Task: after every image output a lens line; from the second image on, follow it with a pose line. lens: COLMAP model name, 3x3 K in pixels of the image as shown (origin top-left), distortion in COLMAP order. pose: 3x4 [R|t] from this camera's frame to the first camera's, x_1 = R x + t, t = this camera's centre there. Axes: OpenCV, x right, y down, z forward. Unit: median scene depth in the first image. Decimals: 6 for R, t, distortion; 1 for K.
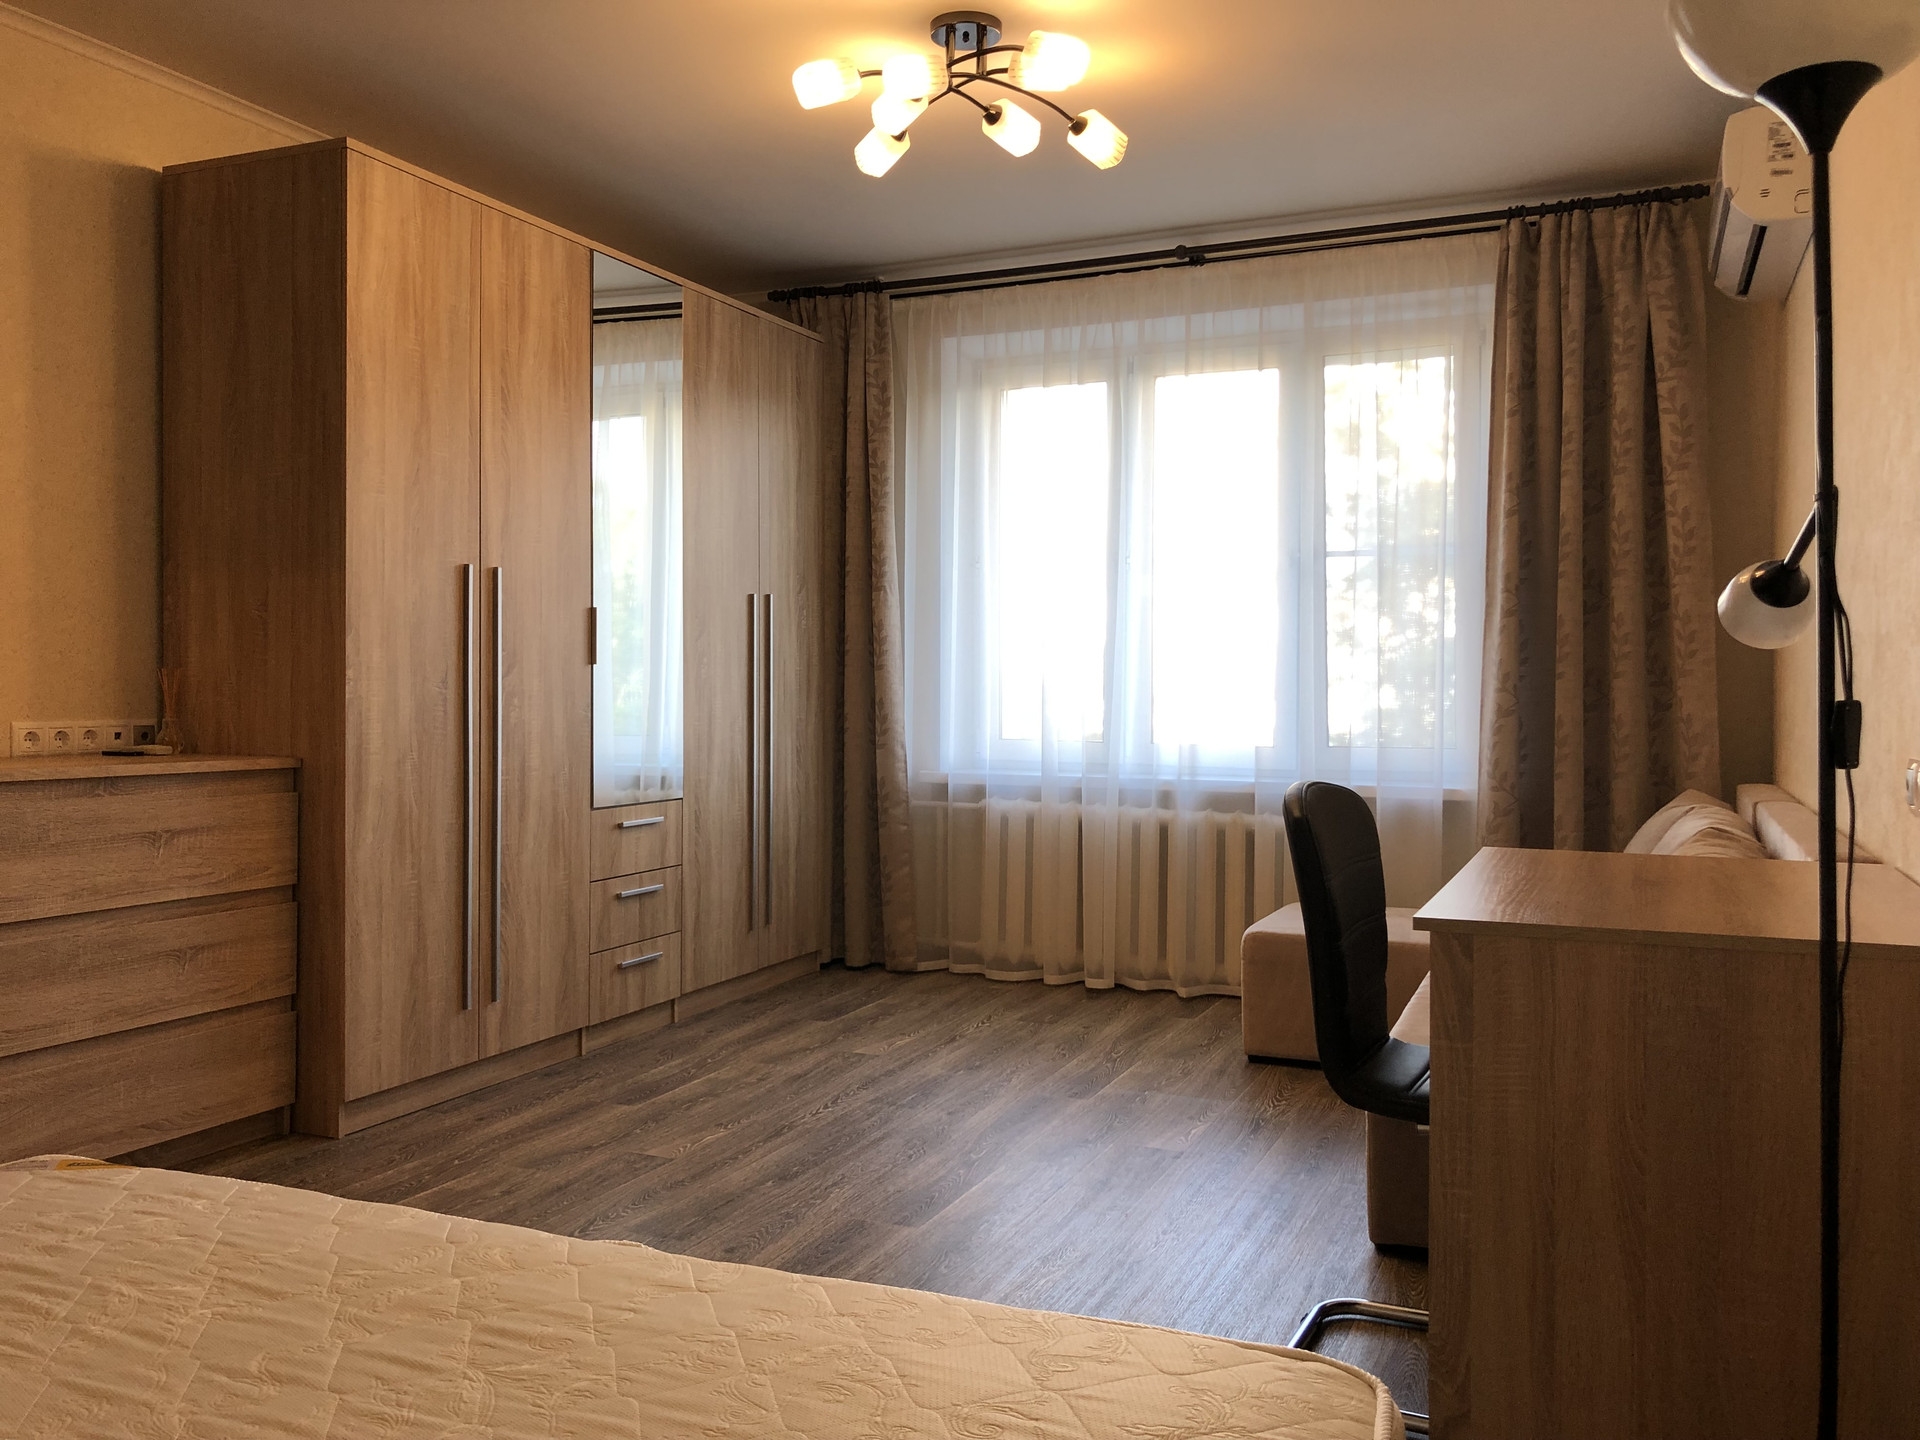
lens RADIAL K [[1570.9, 0, 960.0], [0, 1570.9, 720.0], [0, 0, 1]] dist [0.003202, -0.113654]
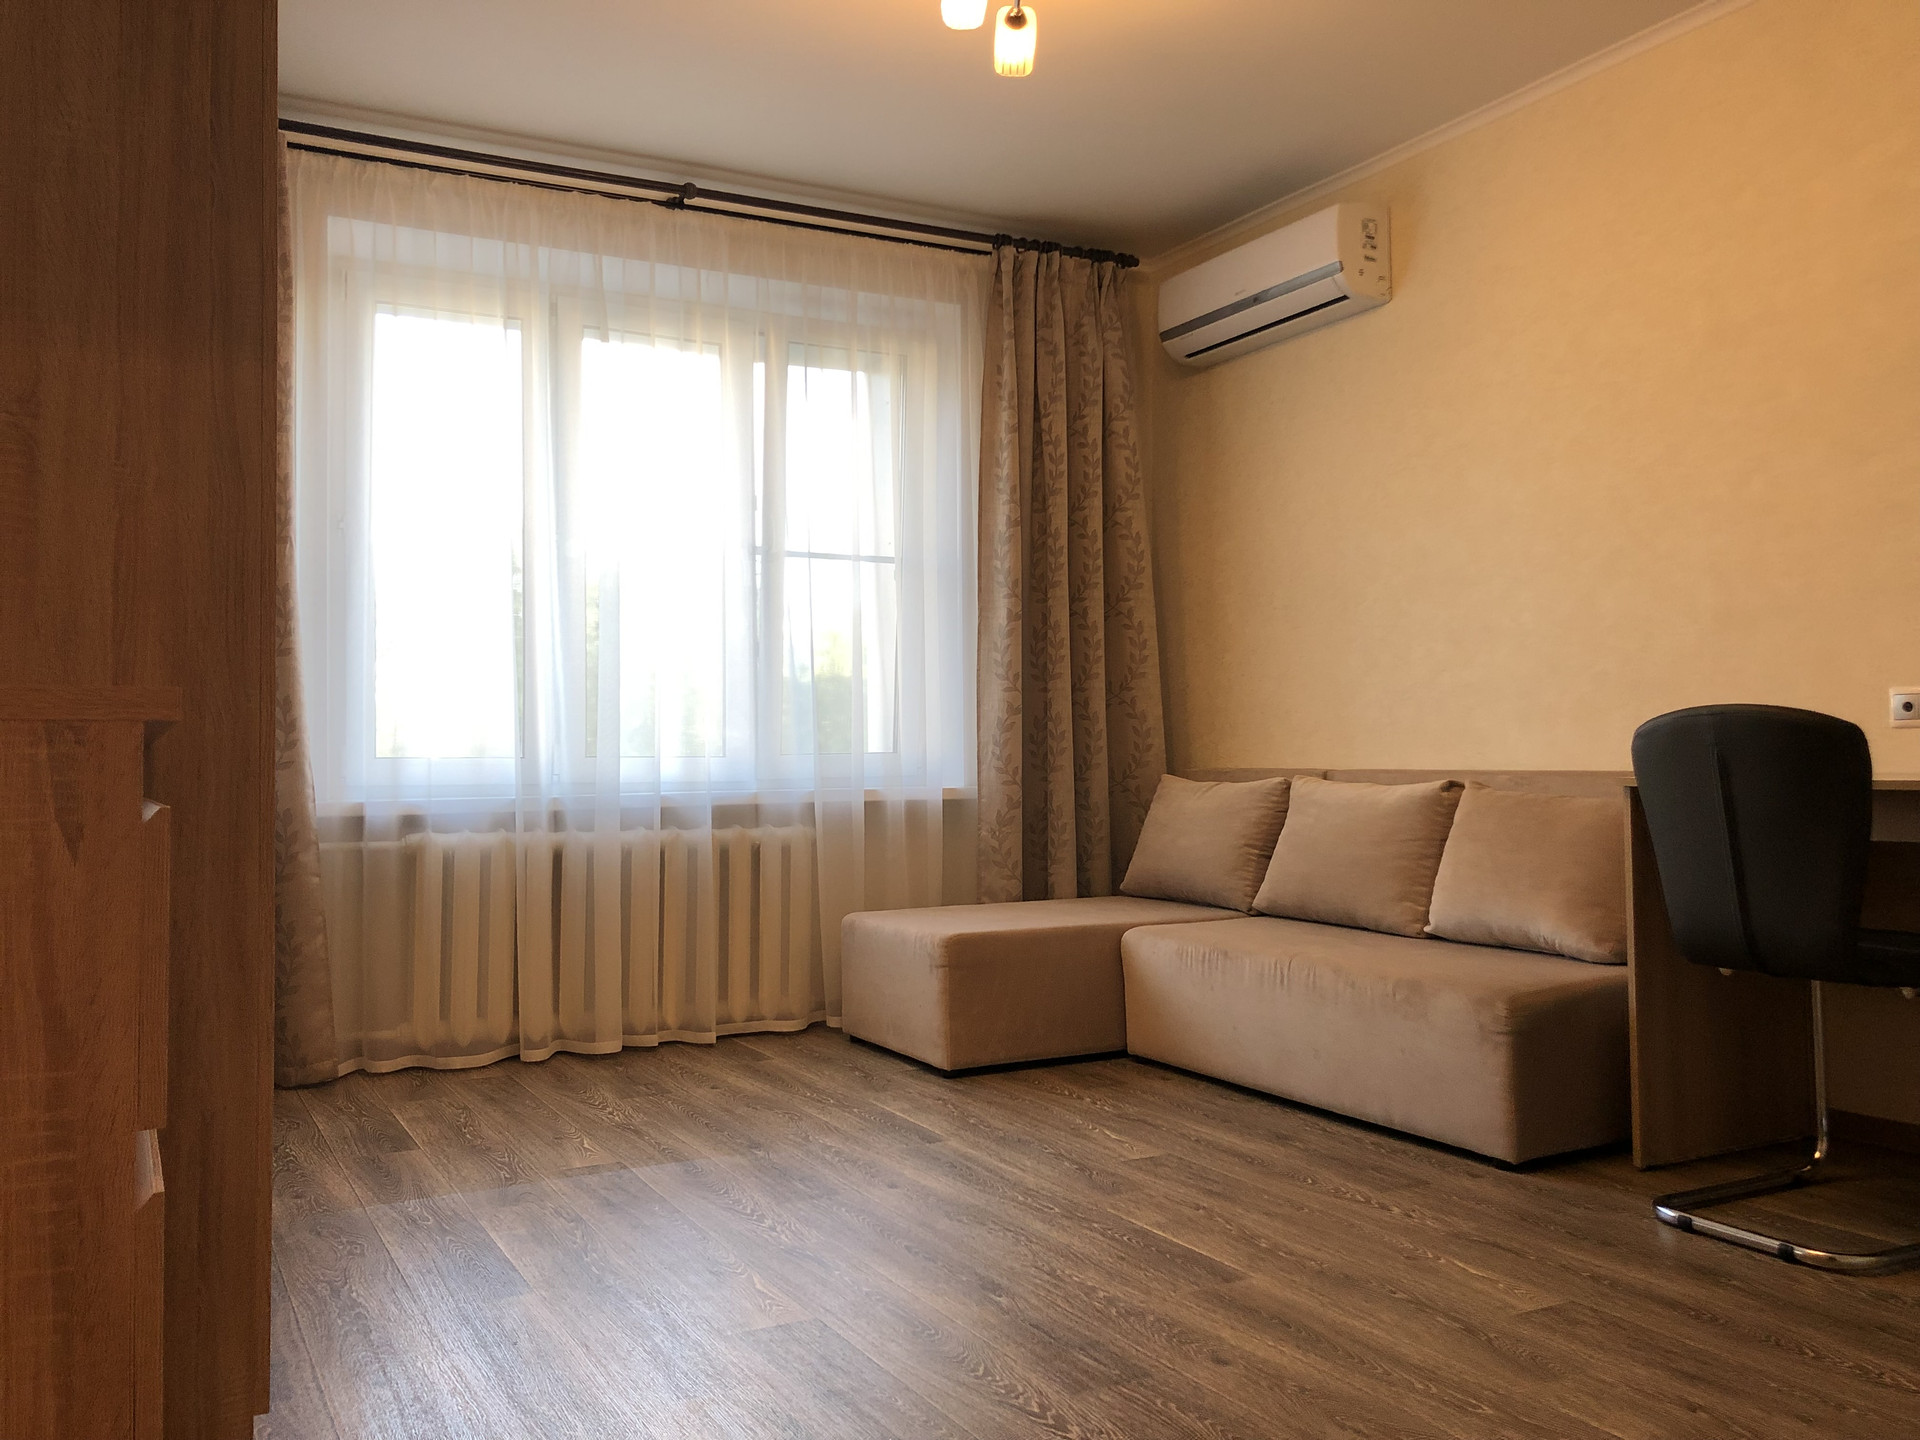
lens RADIAL K [[1558.1, 0, 960.0], [0, 1558.1, 720.0], [0, 0, 1]] dist [0.053996, -0.103220]
pose [[0.606337, 0.004776, 0.795193, -0.456434], [0.032797, 0.998981, -0.031007, 0.029247], [-0.794531, 0.044881, 0.605563, 0.354863]]
